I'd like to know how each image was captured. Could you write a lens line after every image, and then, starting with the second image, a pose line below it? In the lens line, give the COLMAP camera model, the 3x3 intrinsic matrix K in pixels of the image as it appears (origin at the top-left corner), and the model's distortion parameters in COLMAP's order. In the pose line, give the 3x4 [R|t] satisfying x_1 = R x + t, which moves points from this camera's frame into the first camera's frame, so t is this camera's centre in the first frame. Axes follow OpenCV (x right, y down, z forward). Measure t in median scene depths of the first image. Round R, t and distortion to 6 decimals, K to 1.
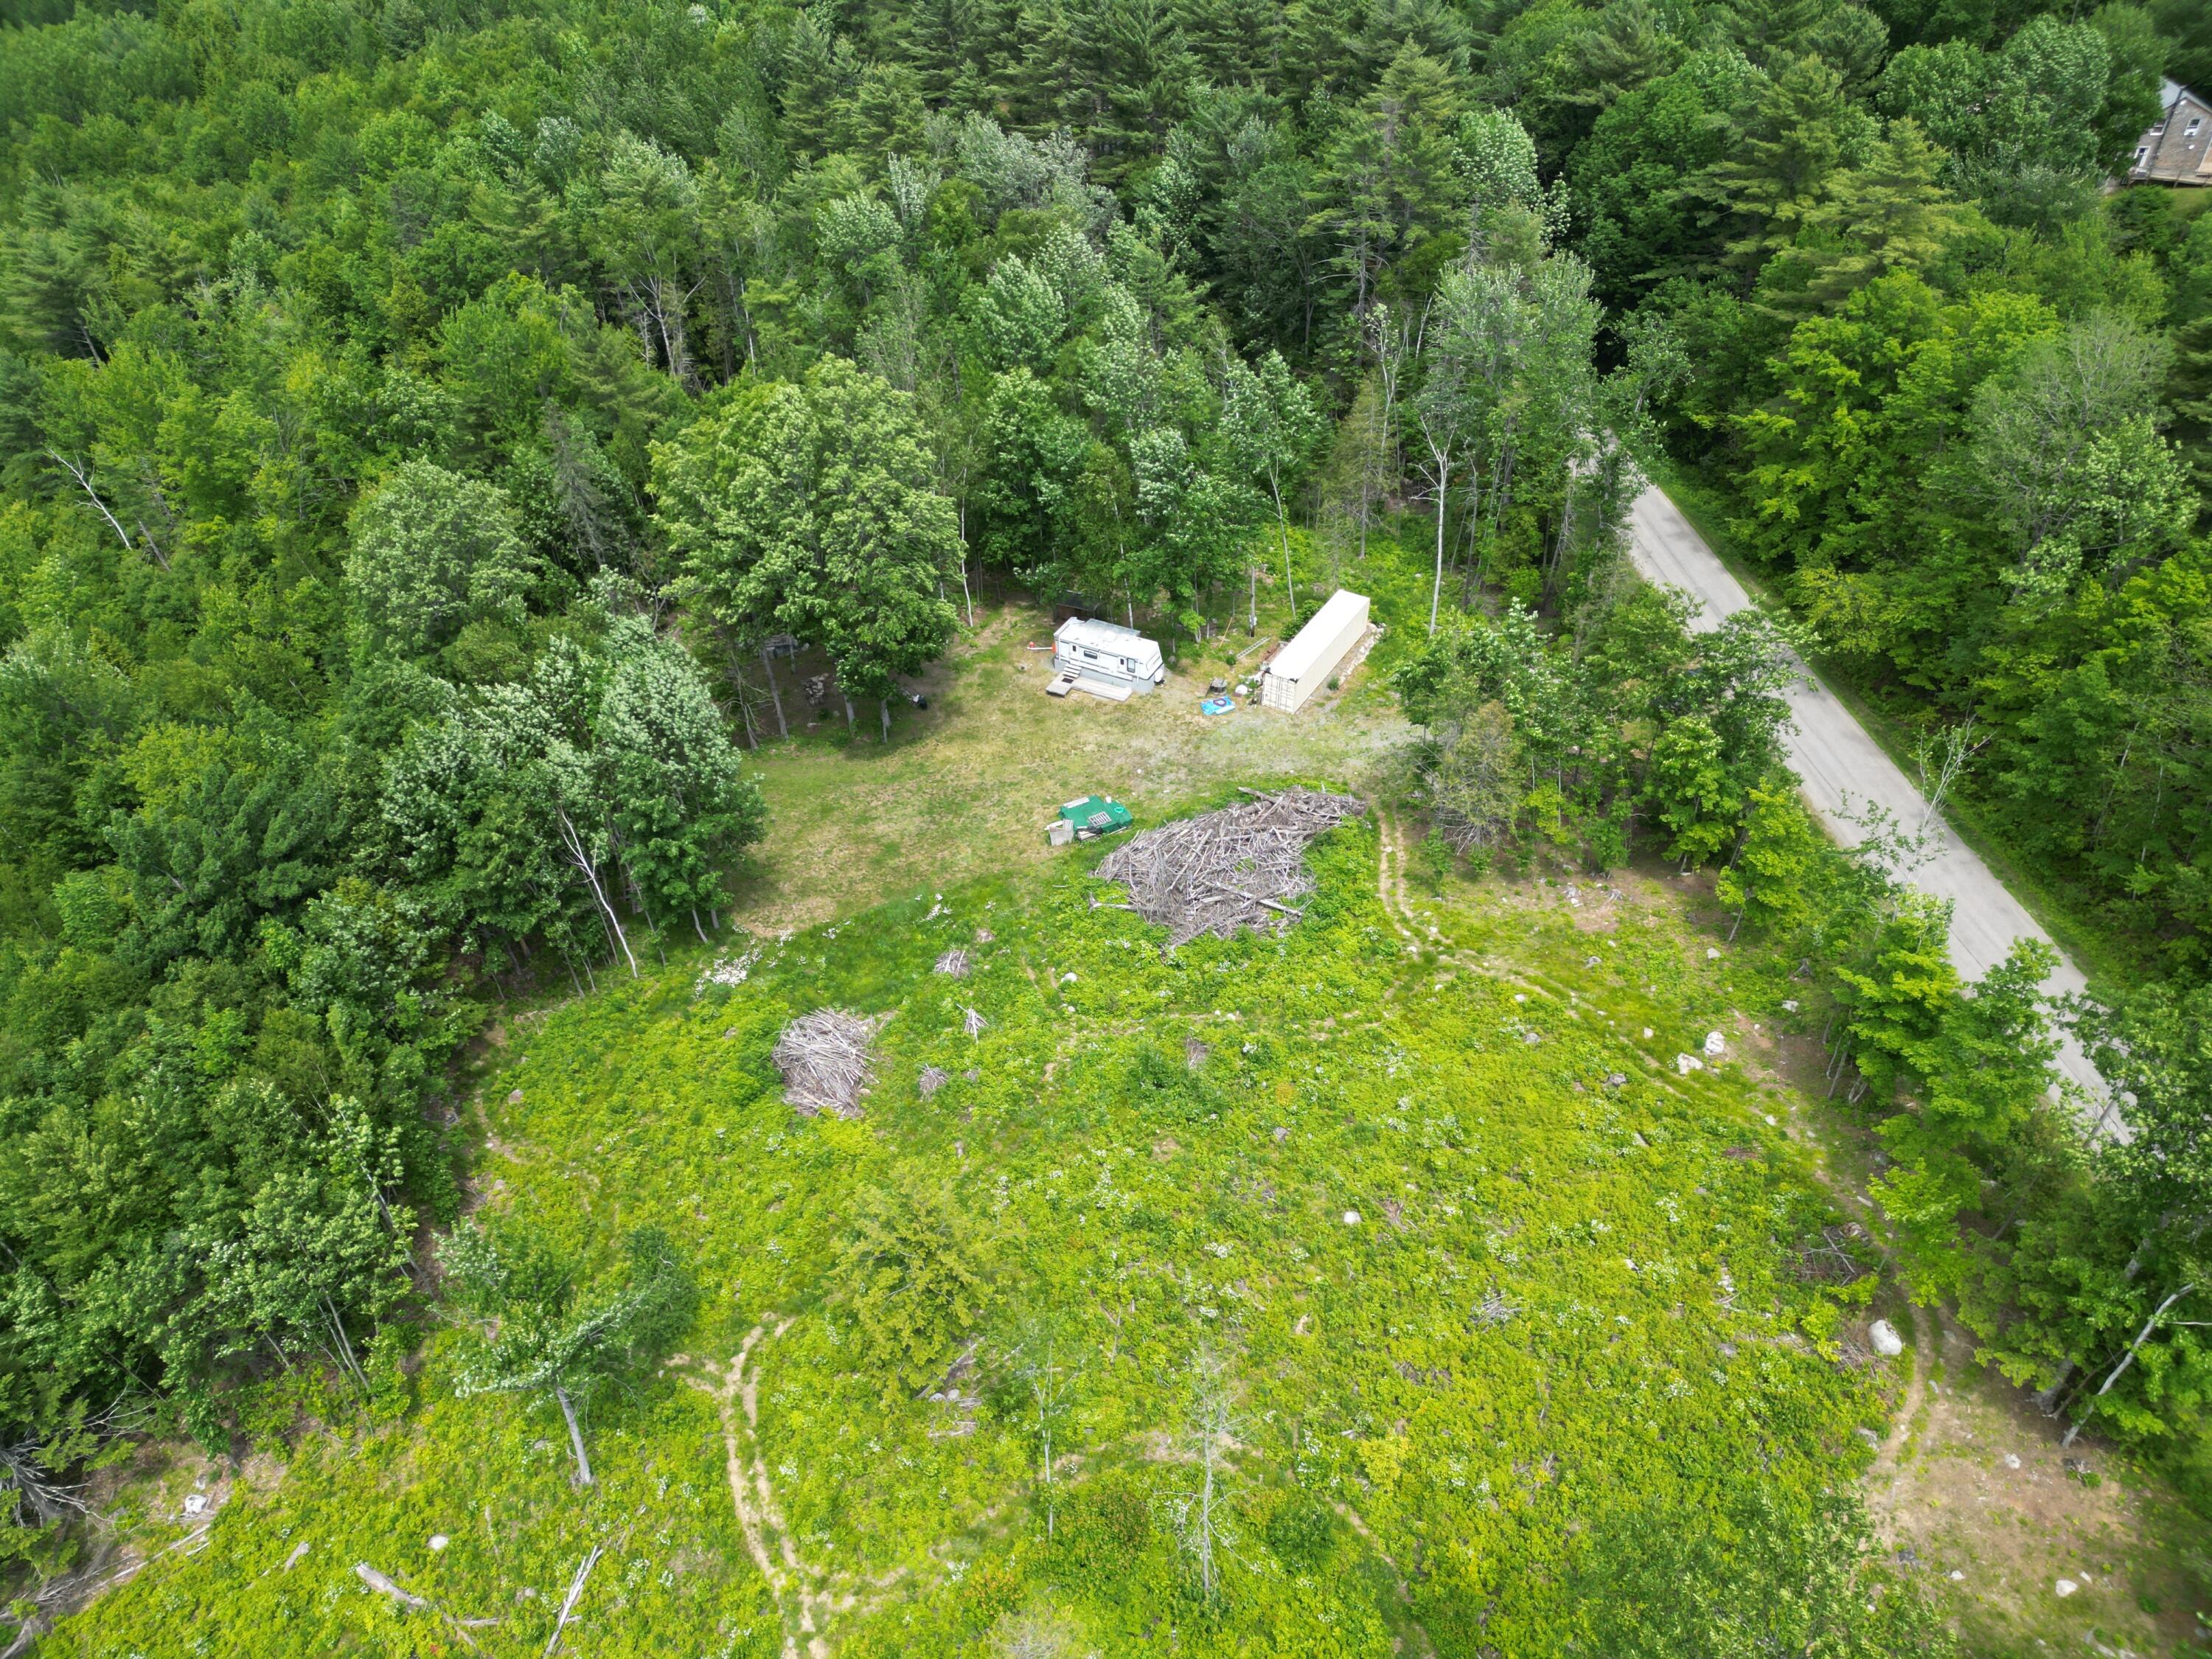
lens RADIAL K [[1569.3, 0, 1117.6], [0, 1569.3, 821.4], [0, 0, 1]] dist [0.066328, -0.050791]
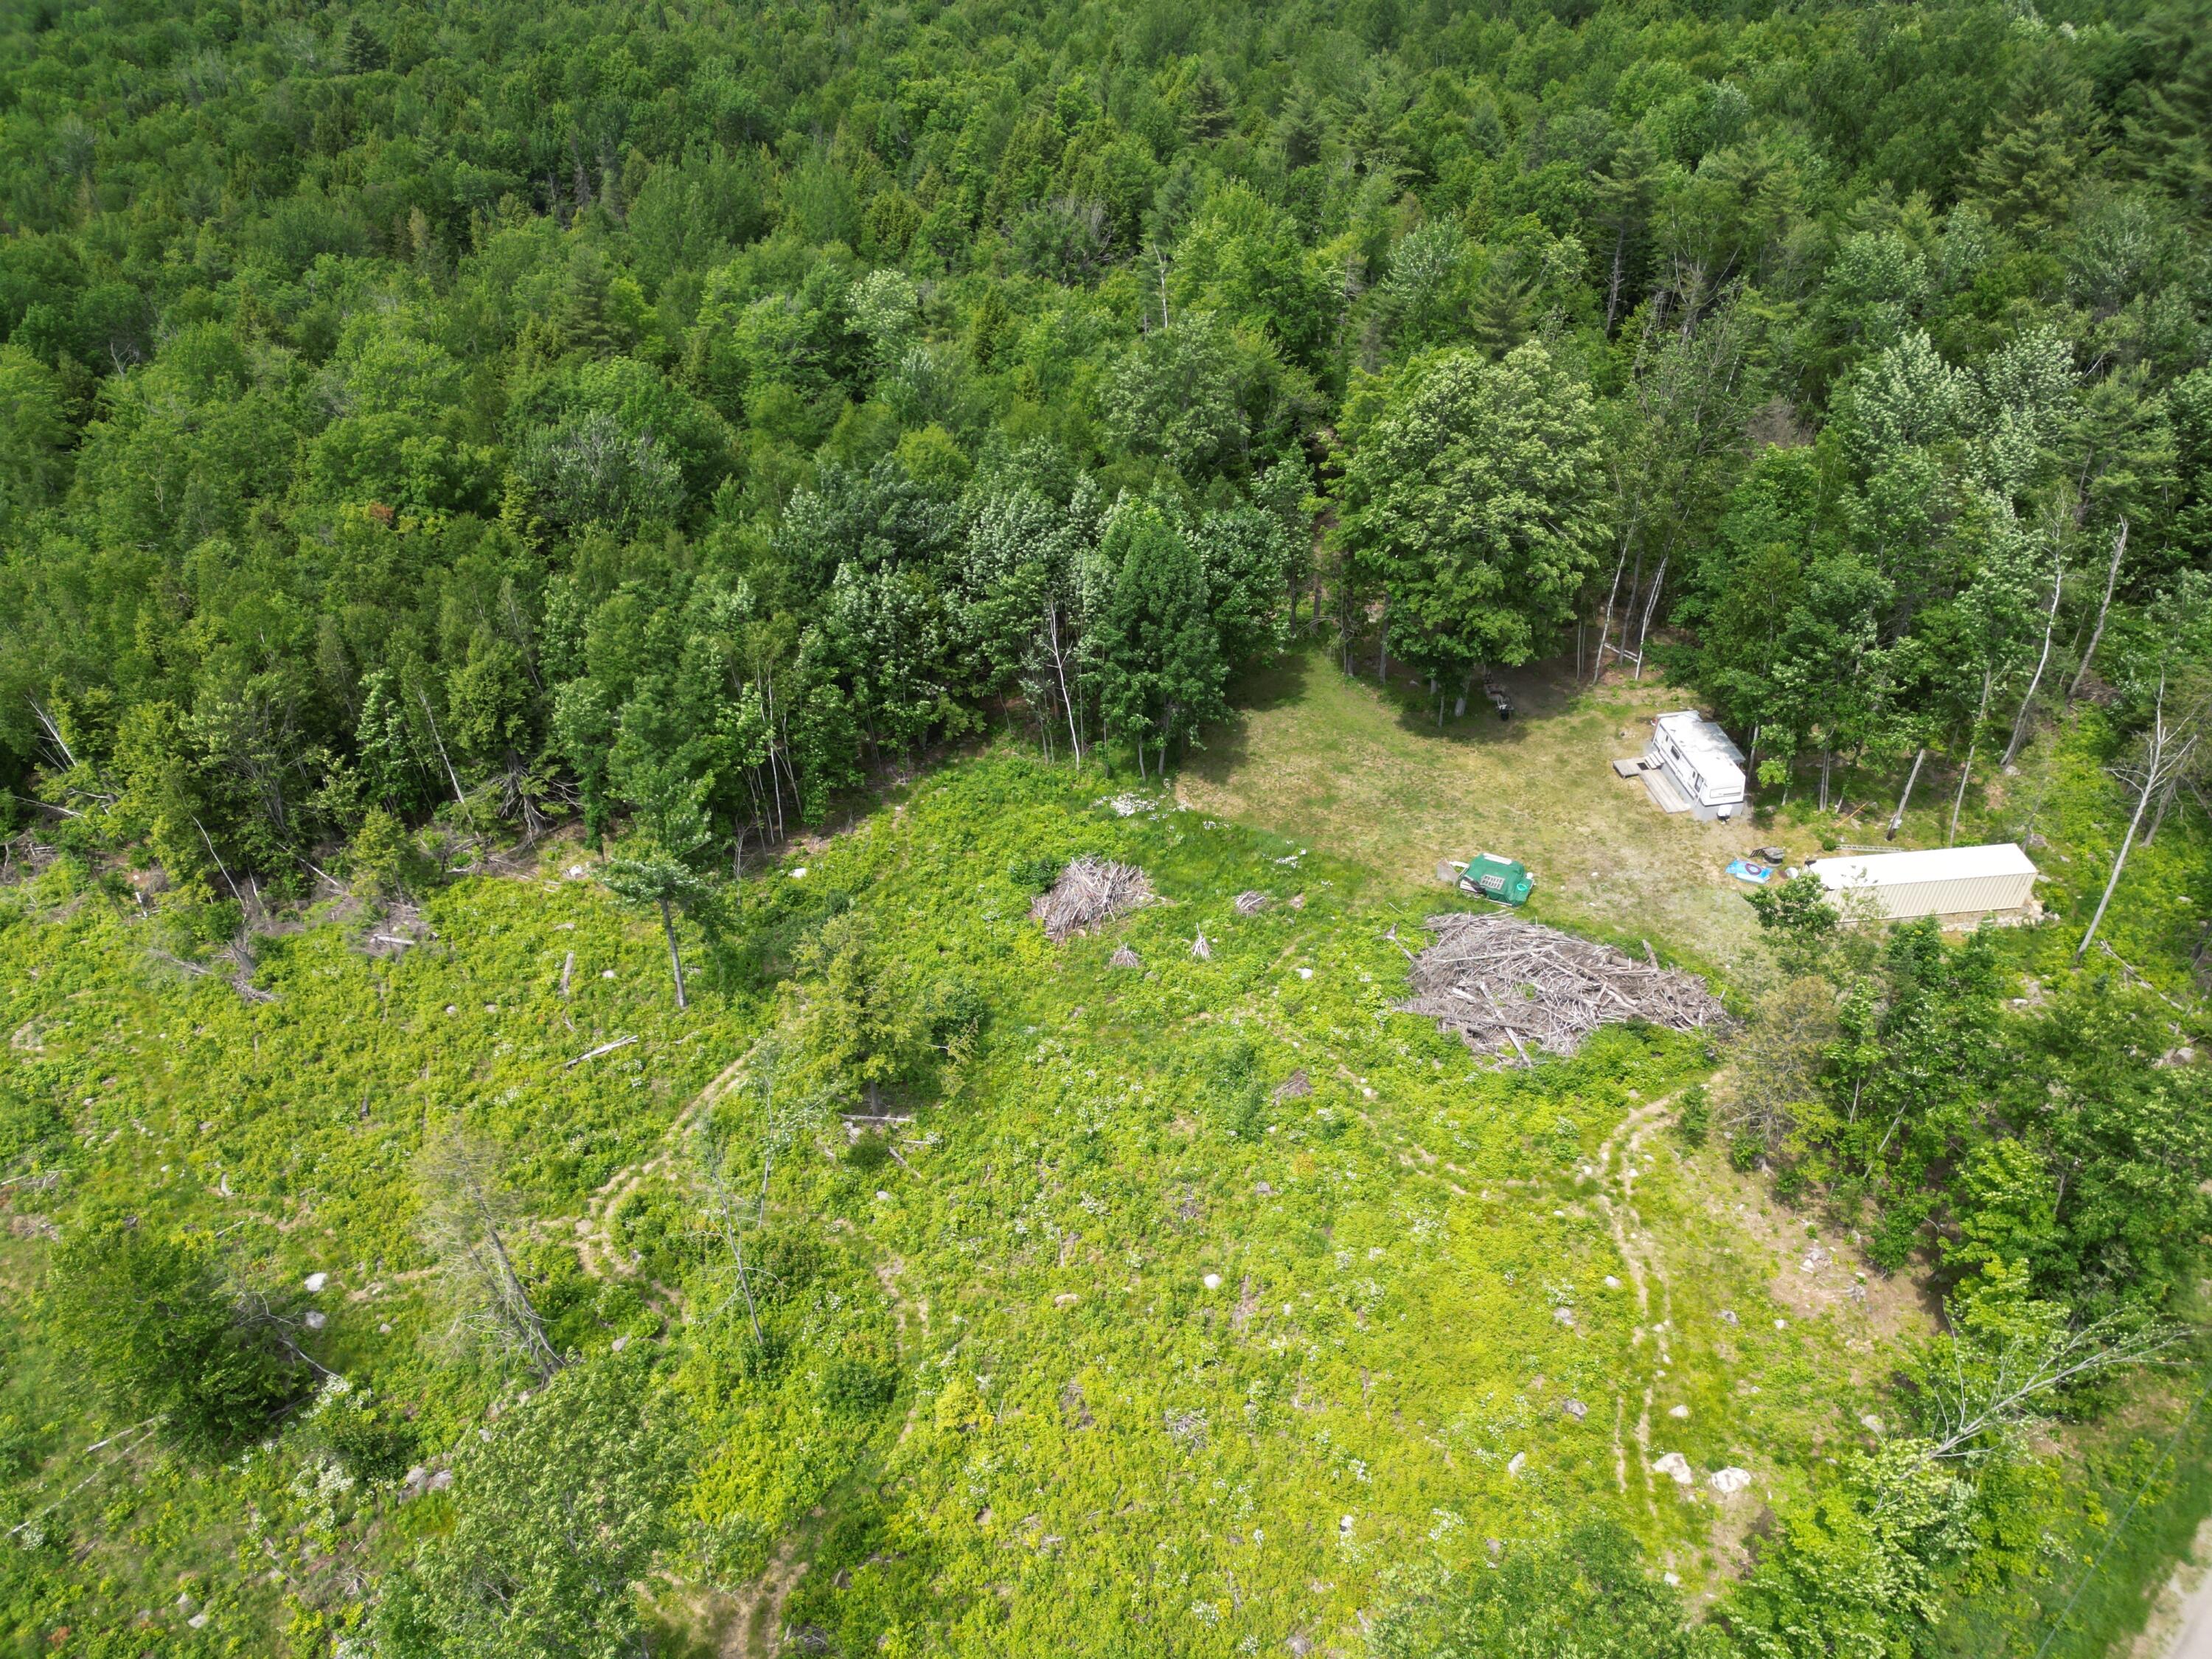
lens RADIAL K [[1569.3, 0, 1090.6], [0, 1569.3, 823.3], [0, 0, 1]] dist [0.066328, -0.050791]
pose [[0.589594, 0.508285, -0.627714, 0.483781], [-0.493177, 0.842019, 0.218589, -0.136013], [0.639653, 0.180695, 0.747123, 0.150326]]
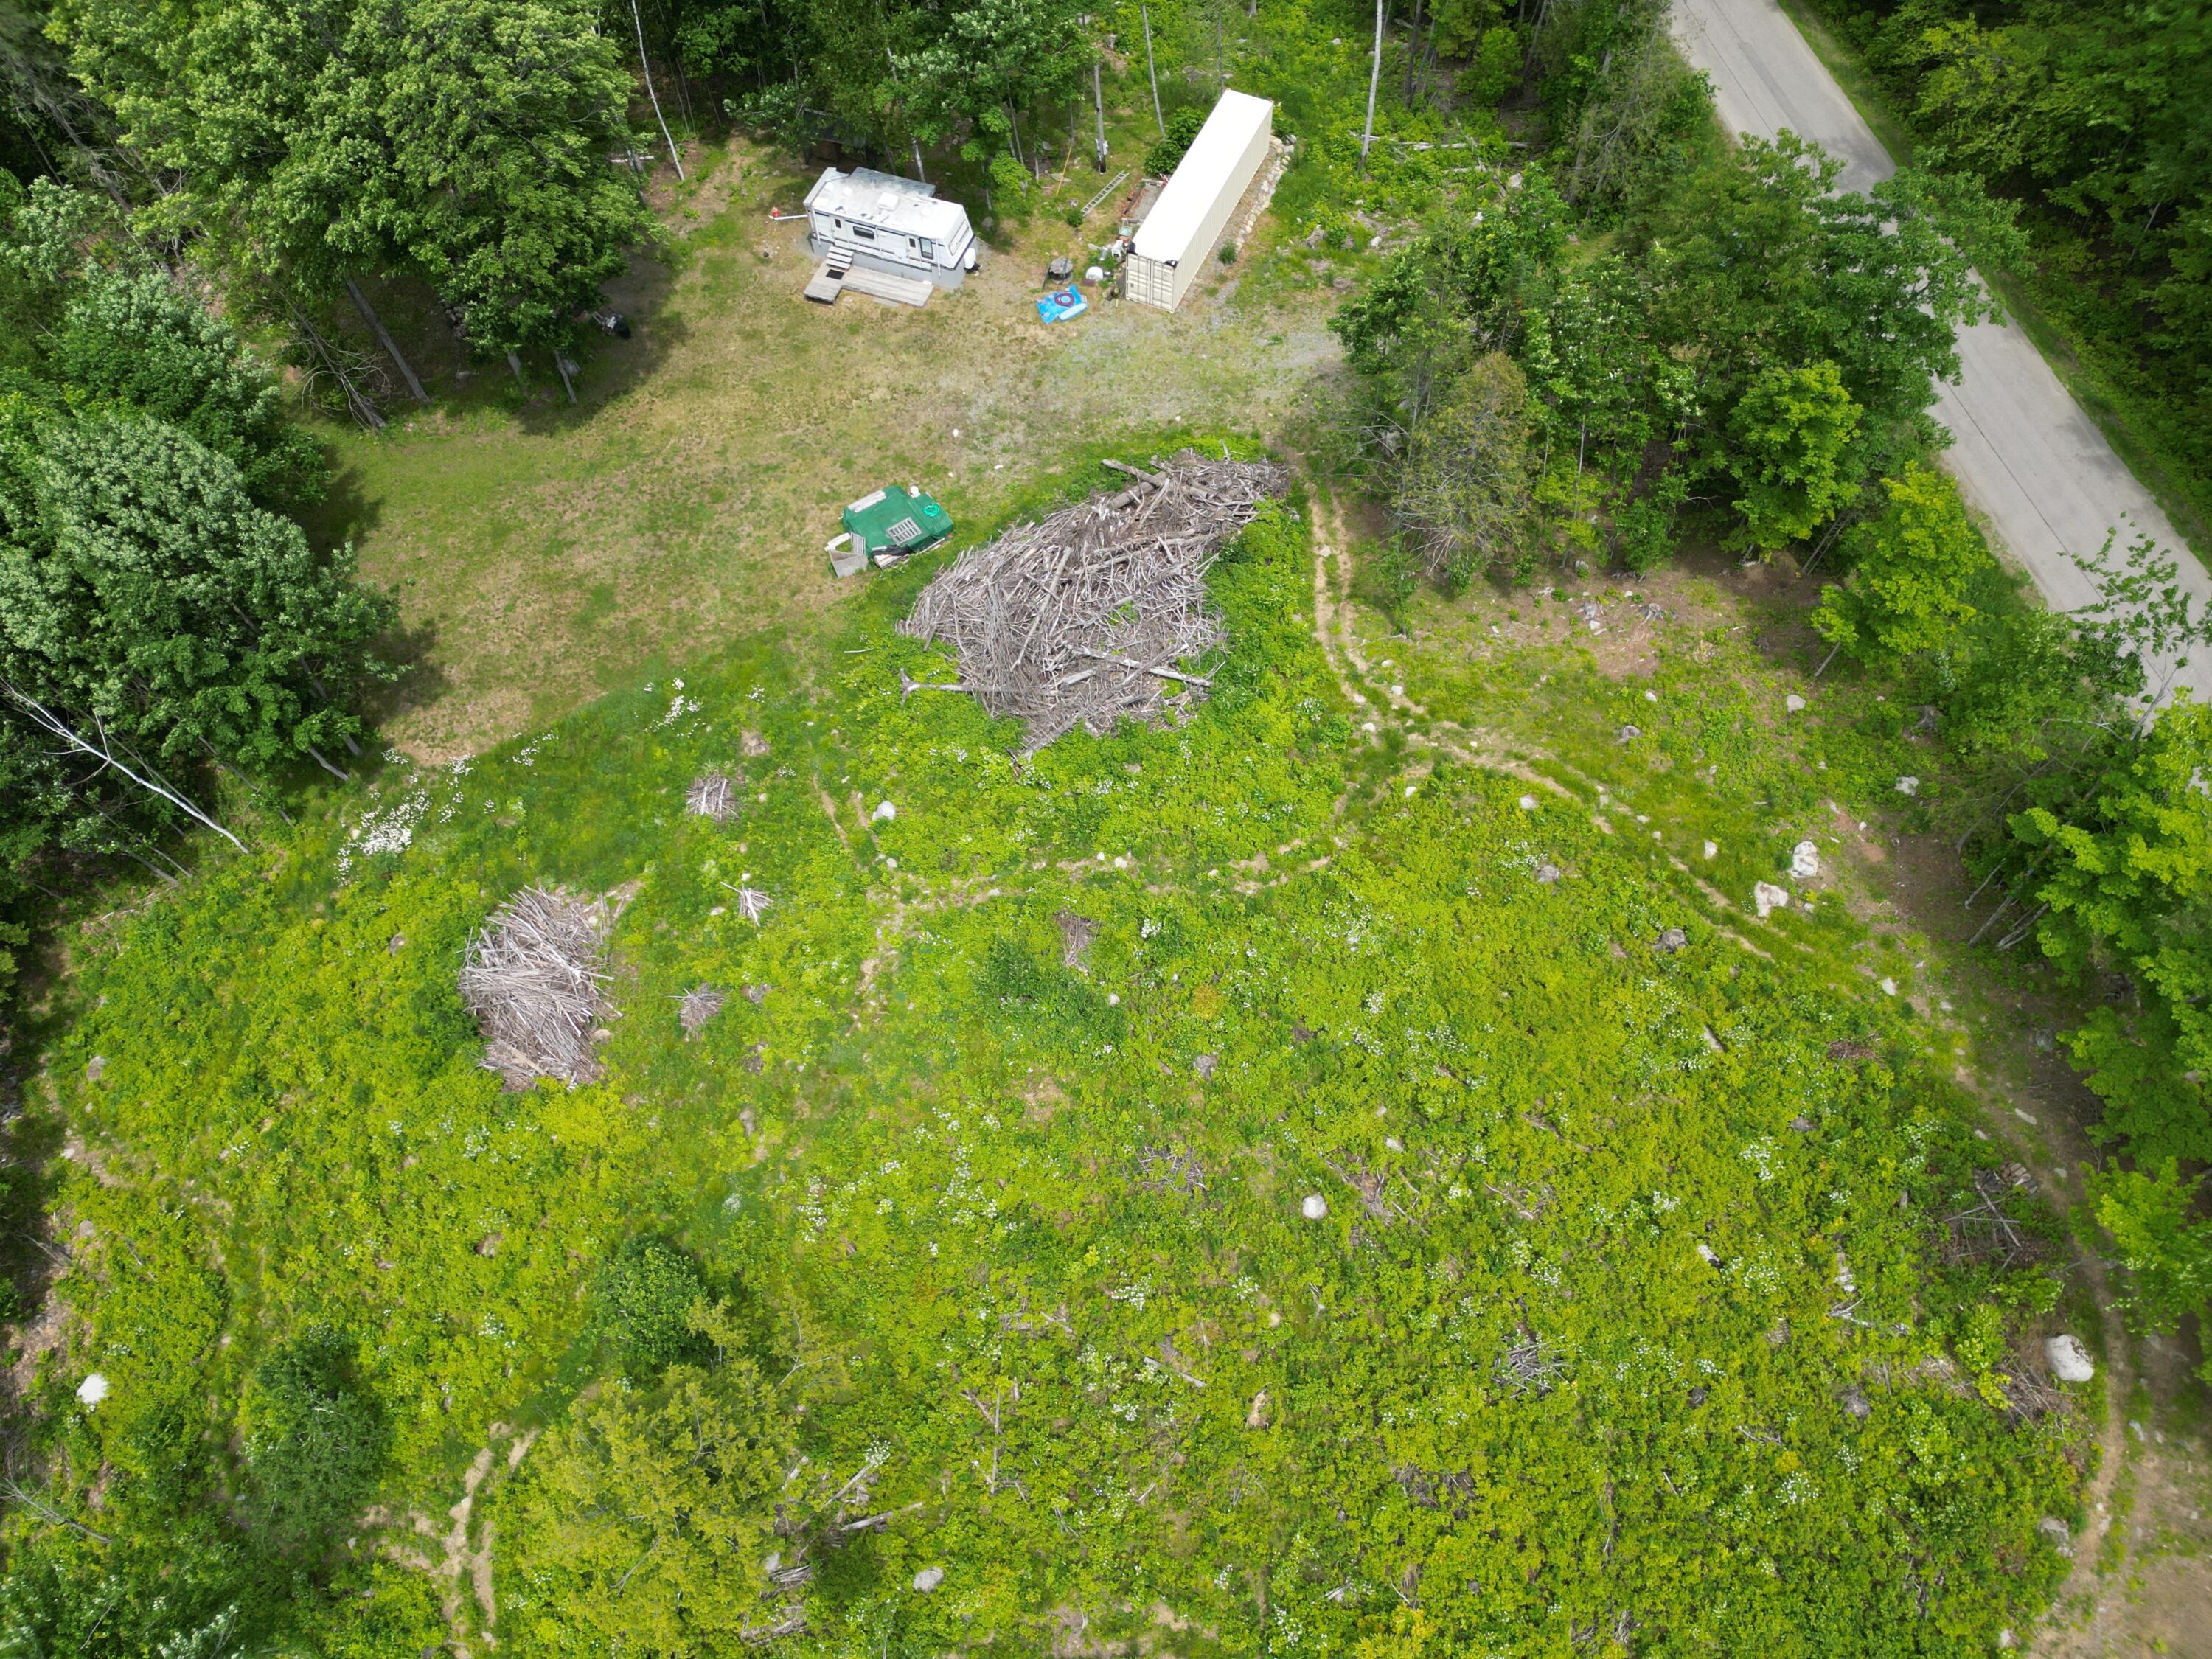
lens RADIAL K [[1569.3, 0, 1117.7], [0, 1569.3, 845.7], [0, 0, 1]] dist [0.066328, -0.050791]
pose [[0.993078, -0.103127, 0.056223, 0.032376], [0.074611, 0.923552, 0.376144, -0.143695], [-0.090716, -0.369345, 0.924854, 0.353035]]
